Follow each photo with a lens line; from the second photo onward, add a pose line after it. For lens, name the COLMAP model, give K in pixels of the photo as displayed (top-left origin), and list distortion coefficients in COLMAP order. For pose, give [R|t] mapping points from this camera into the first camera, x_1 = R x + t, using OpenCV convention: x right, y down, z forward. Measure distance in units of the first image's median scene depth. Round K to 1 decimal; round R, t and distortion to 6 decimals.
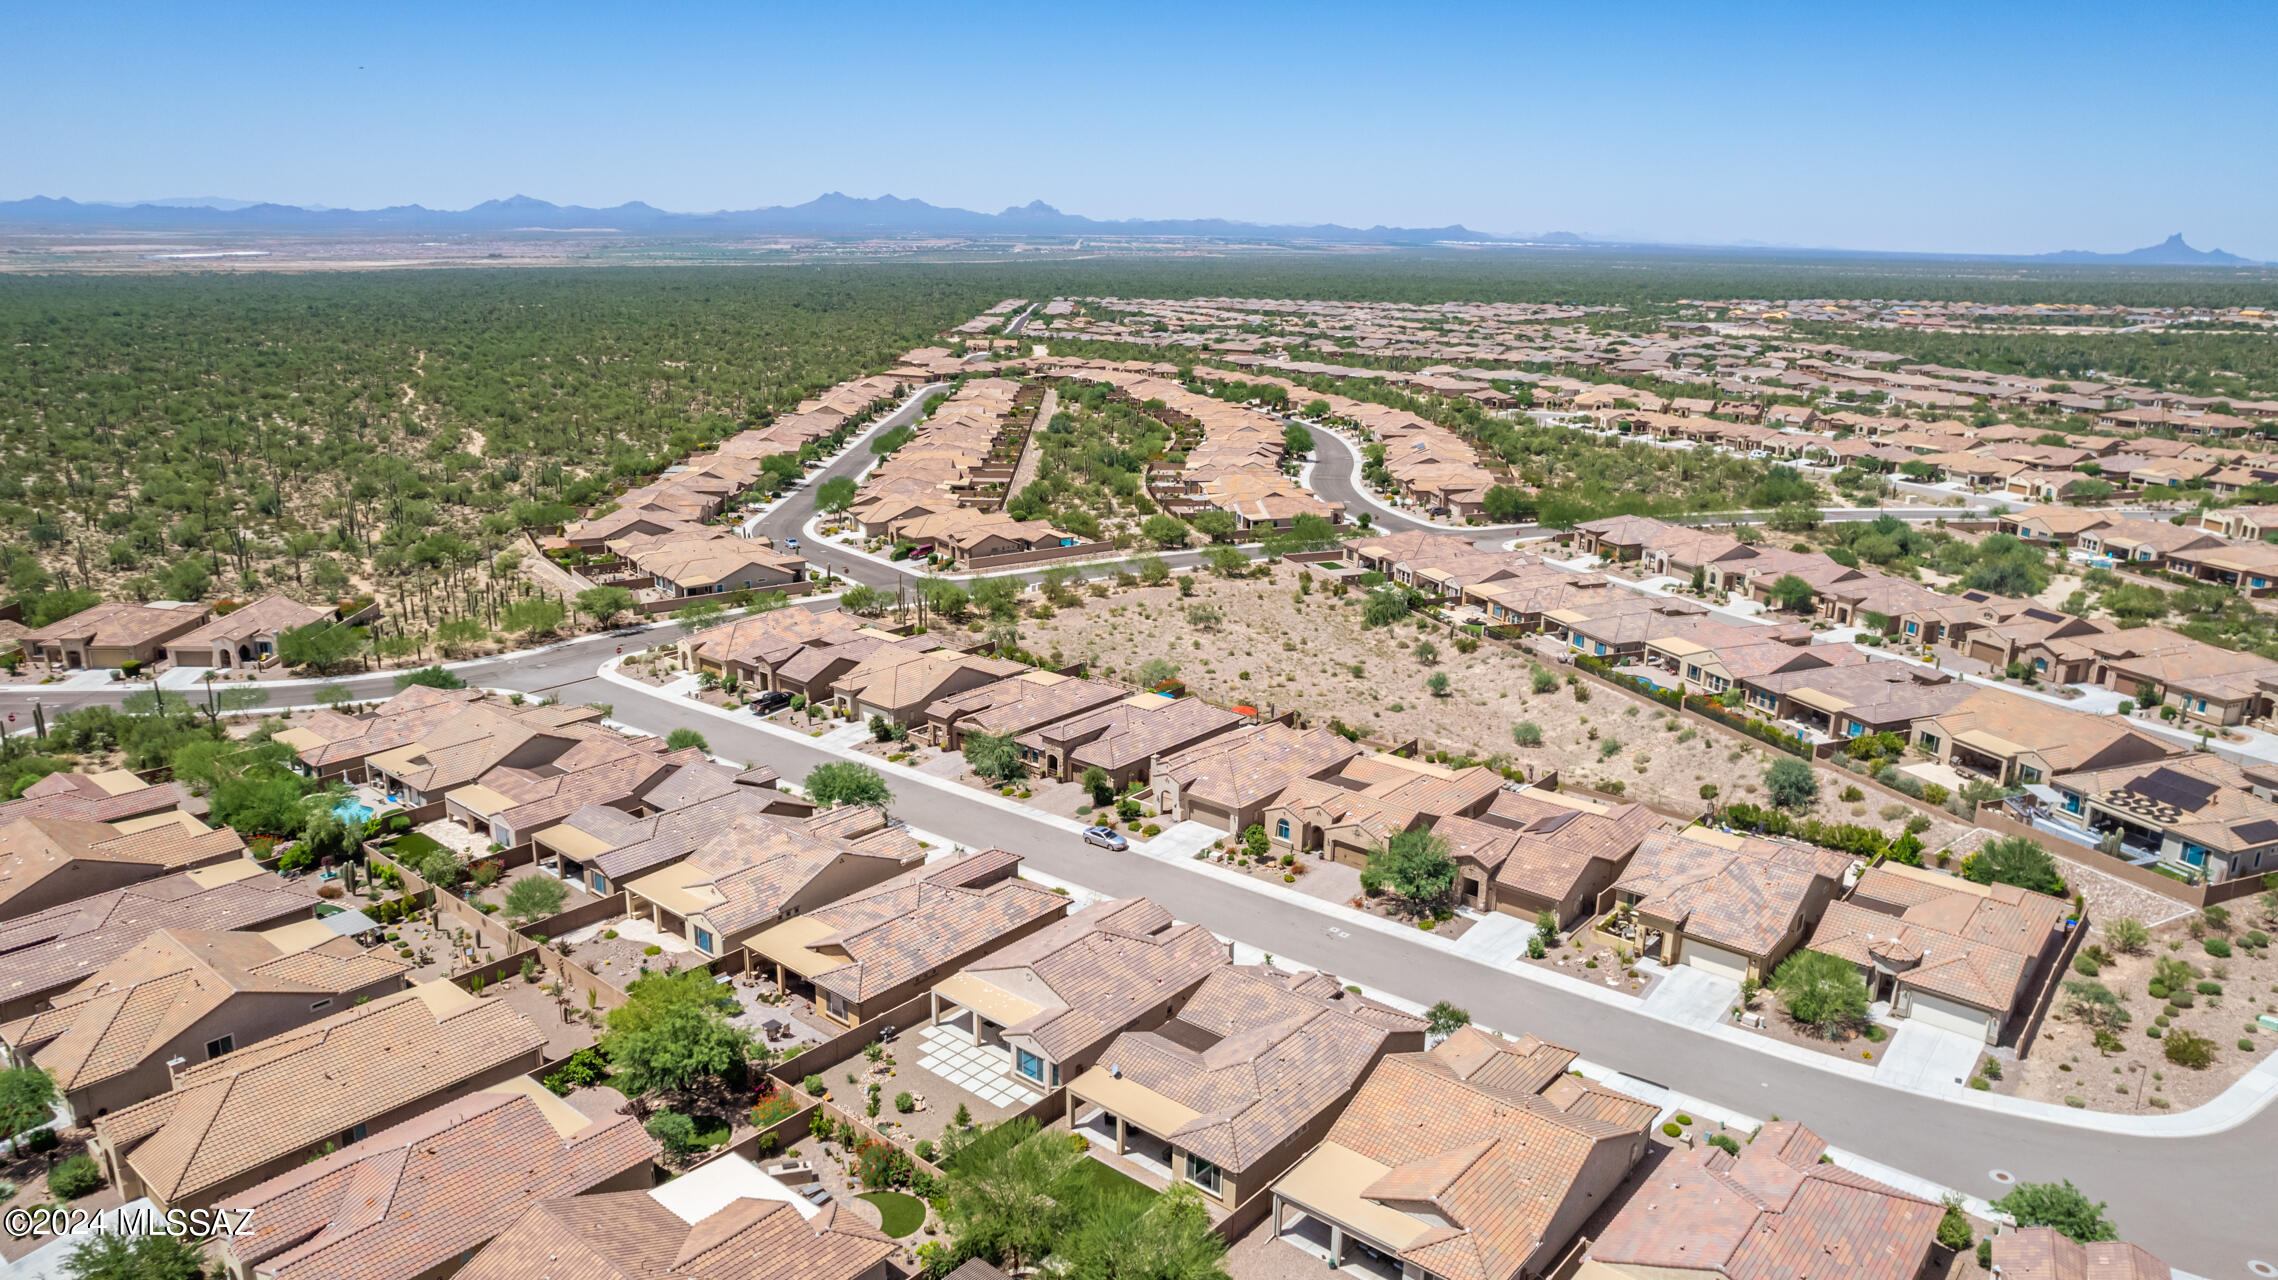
lens RADIAL K [[1493.7, 0, 1140.0], [0, 1493.7, 640.2], [0, 0, 1]] dist [-0.058754, 0.048430]
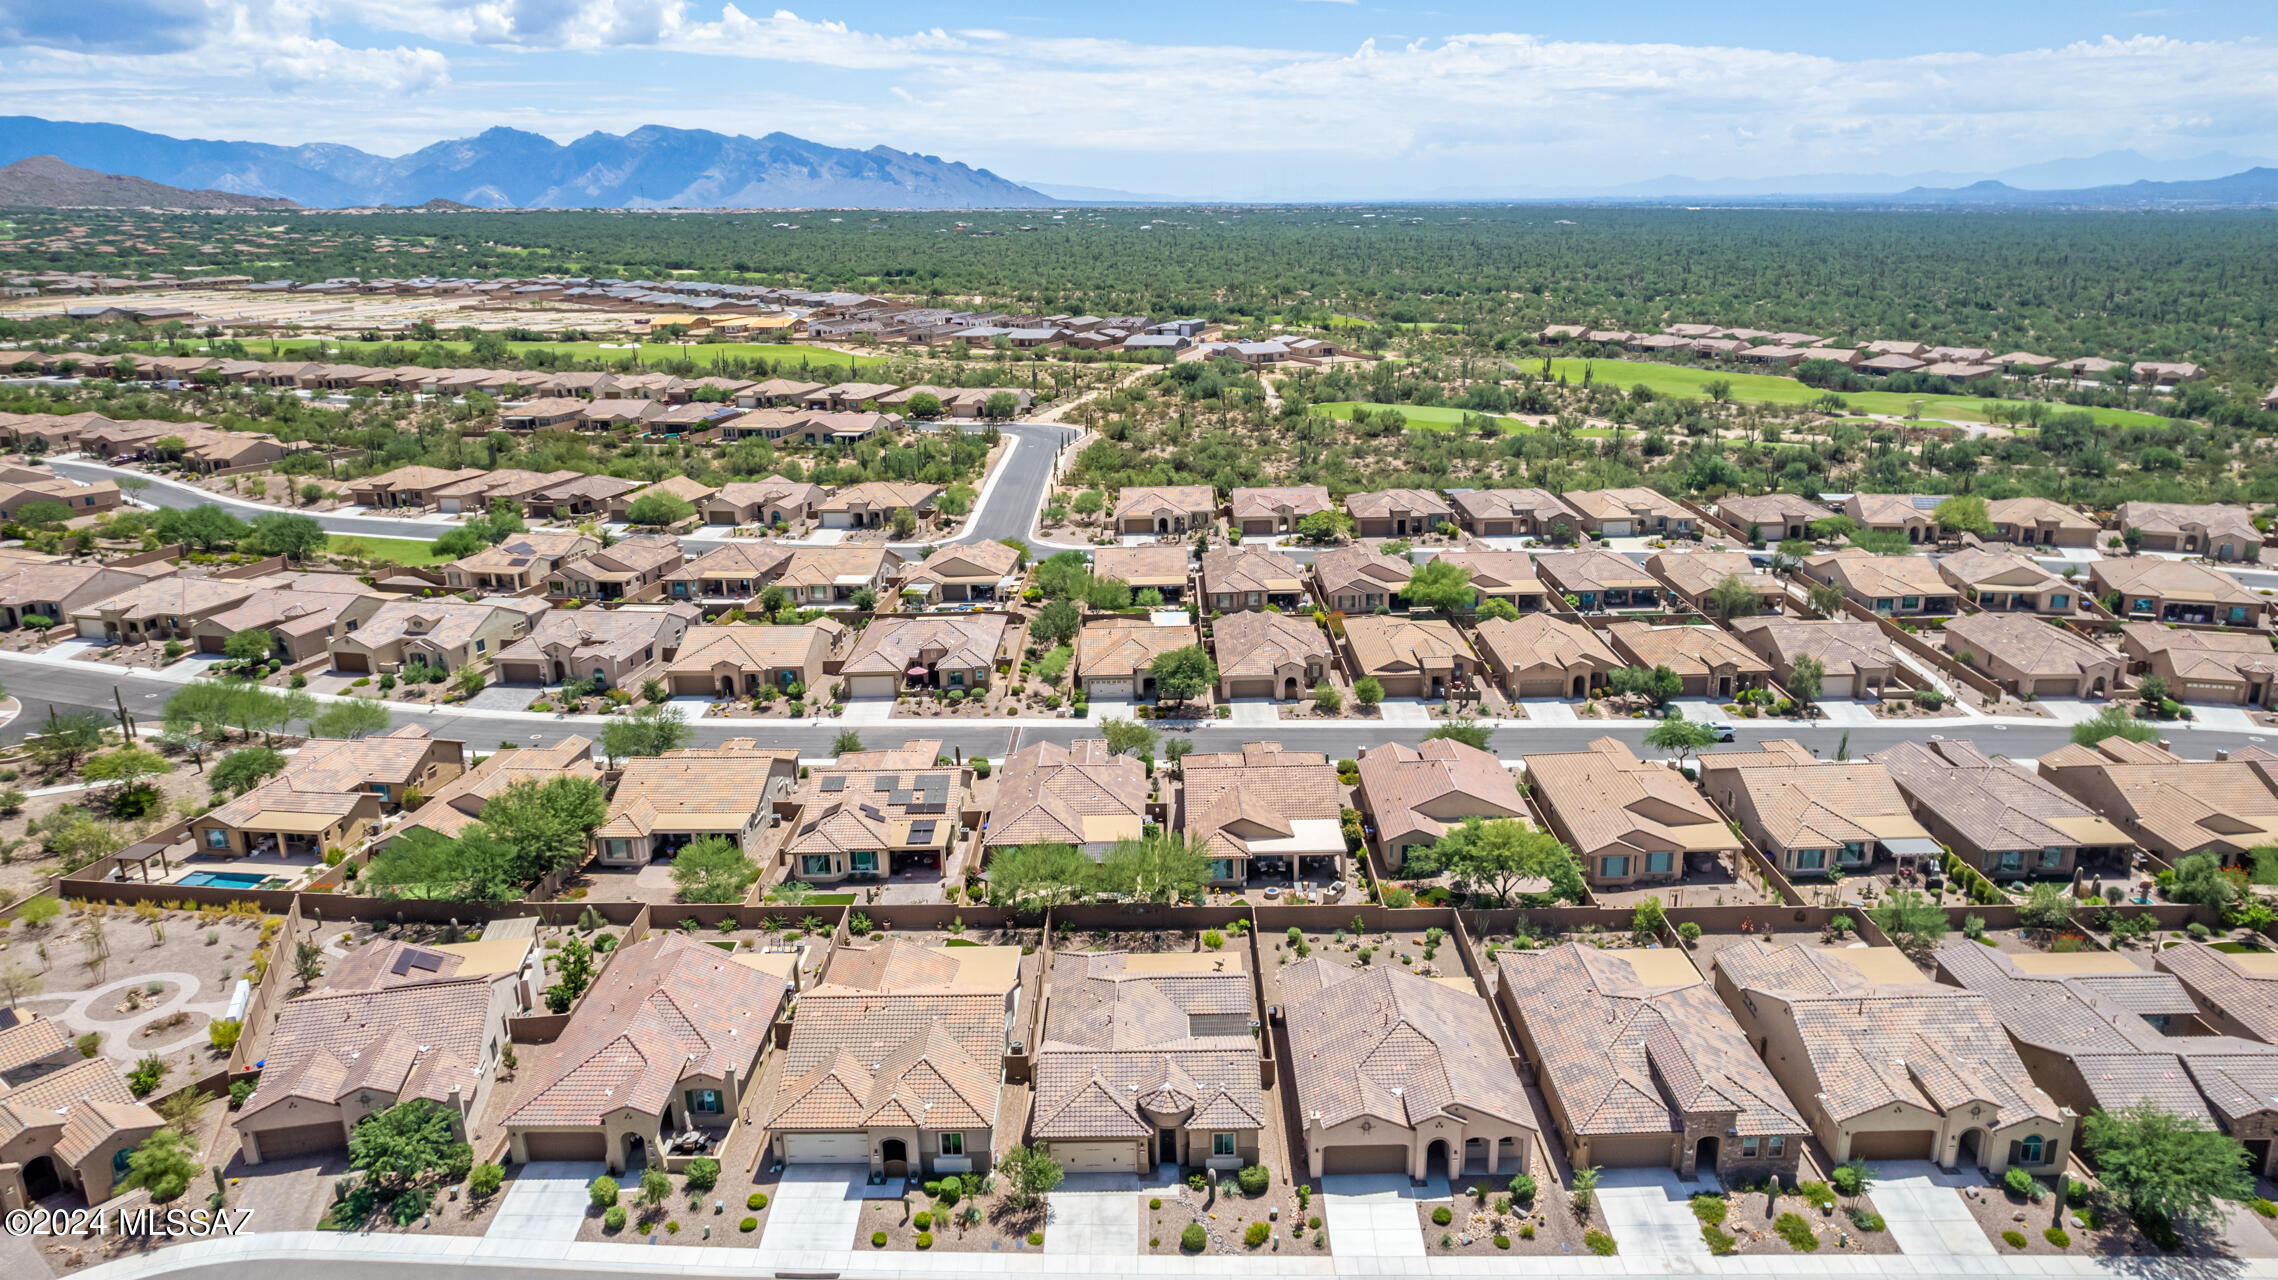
lens RADIAL K [[1493.7, 0, 1139.0], [0, 1493.7, 640.9], [0, 0, 1]] dist [-0.058754, 0.048430]
pose [[-0.775517, 0.184122, -0.603881, 0.457736], [-0.159439, 0.868402, 0.469529, -0.298871], [0.610862, 0.460410, -0.644104, 1.091035]]
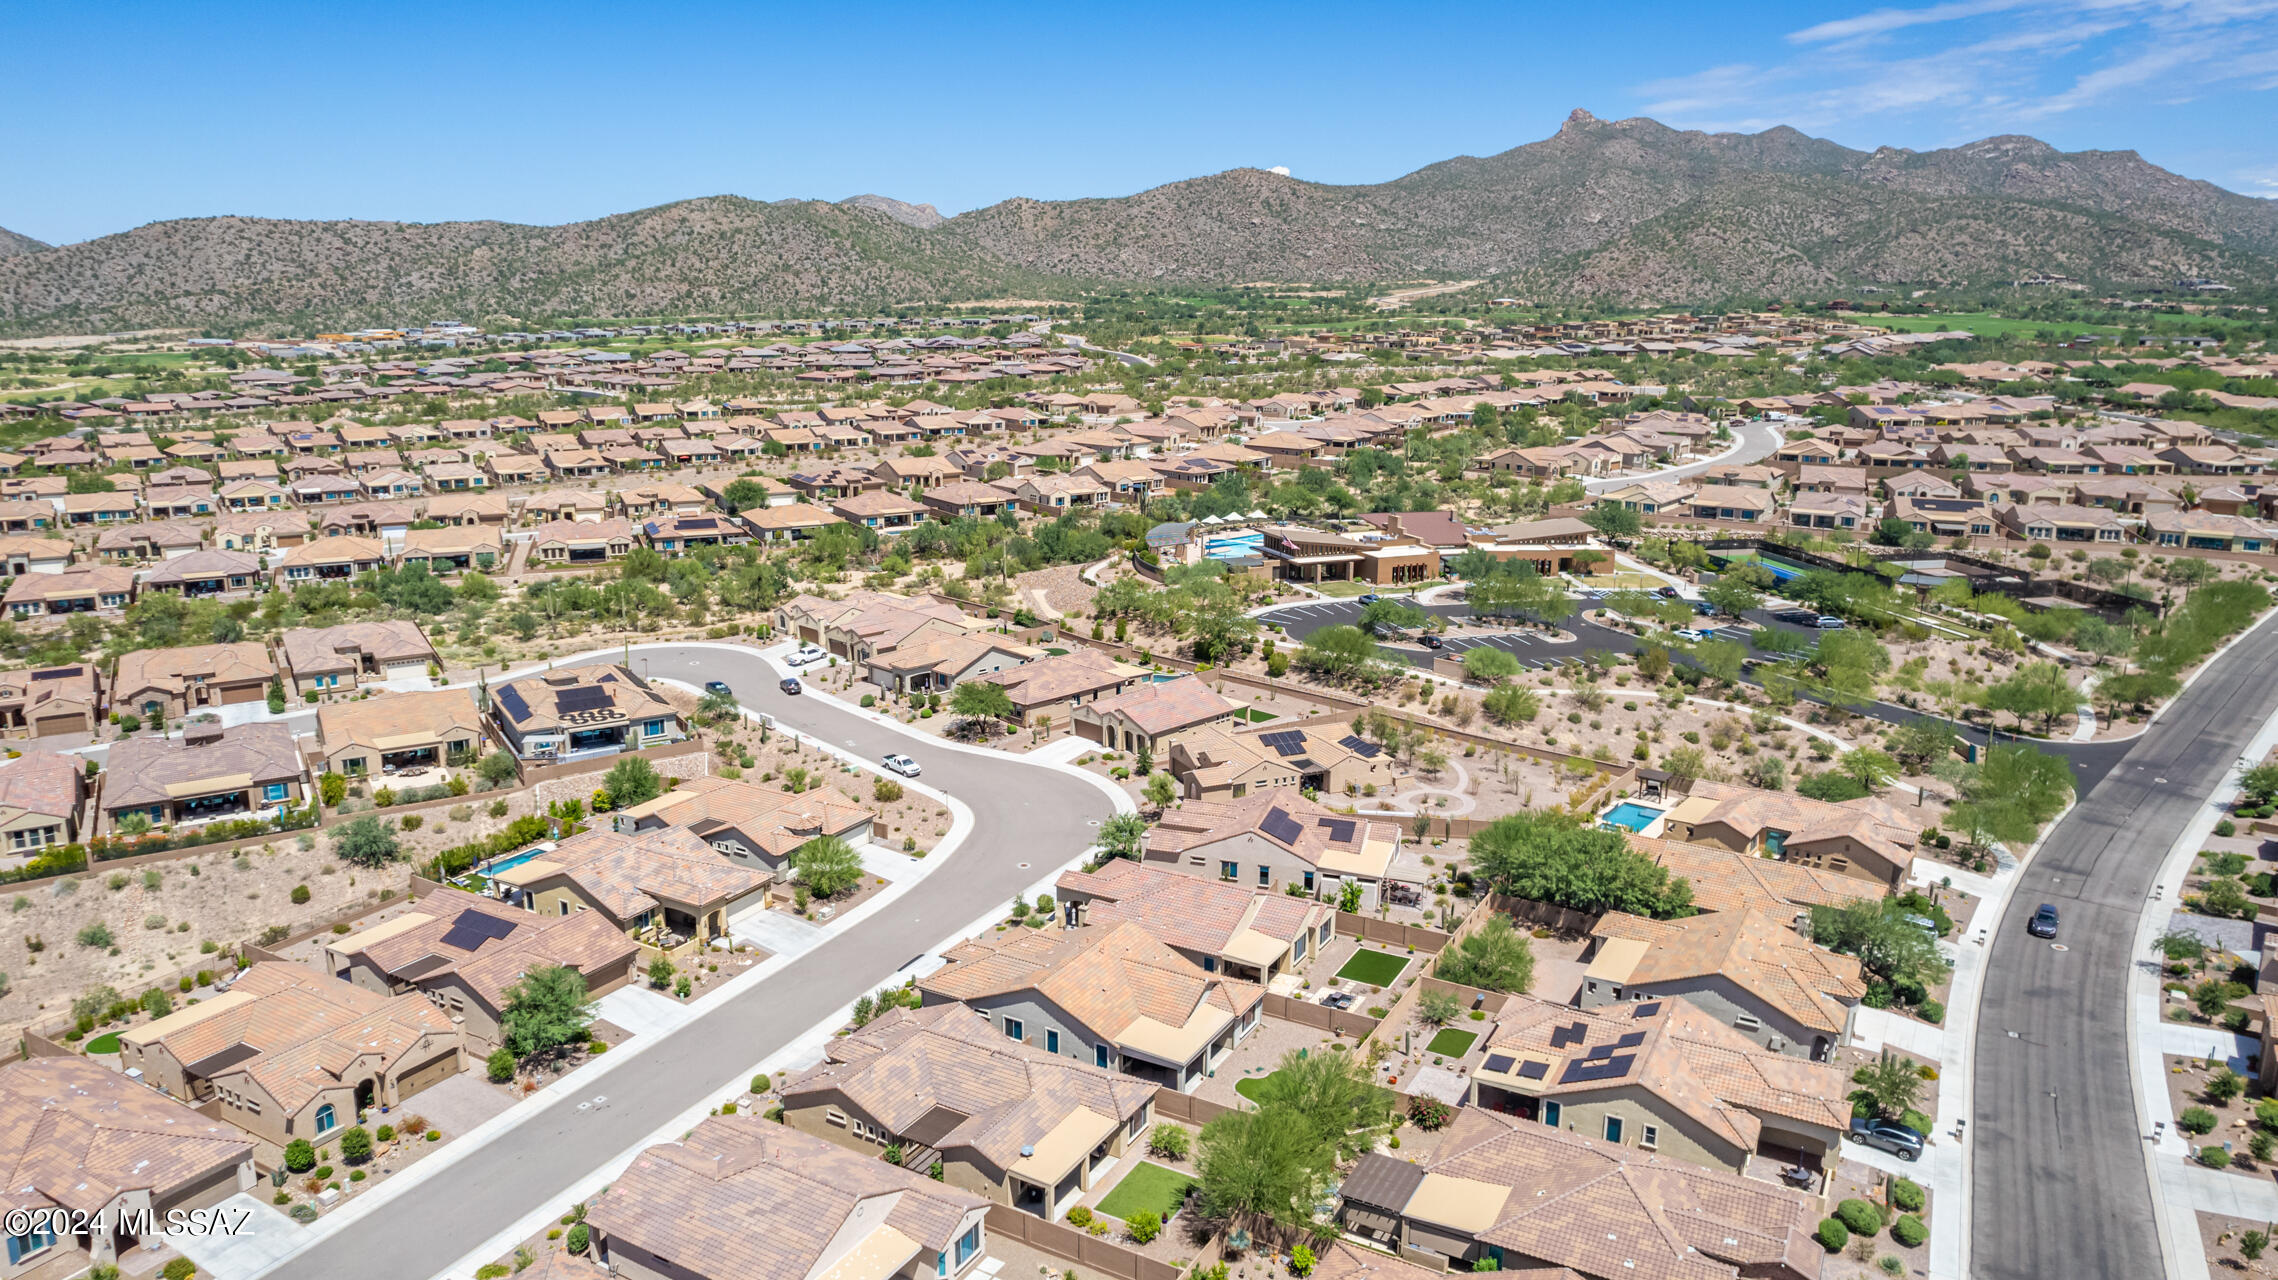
lens RADIAL K [[1493.7, 0, 1132.0], [0, 1493.7, 648.4], [0, 0, 1]] dist [-0.058754, 0.048430]
pose [[-0.171349, -0.248546, 0.953344, -0.597468], [0.261946, 0.921333, 0.287281, -0.184751], [-0.949749, 0.298950, -0.092764, 0.646231]]
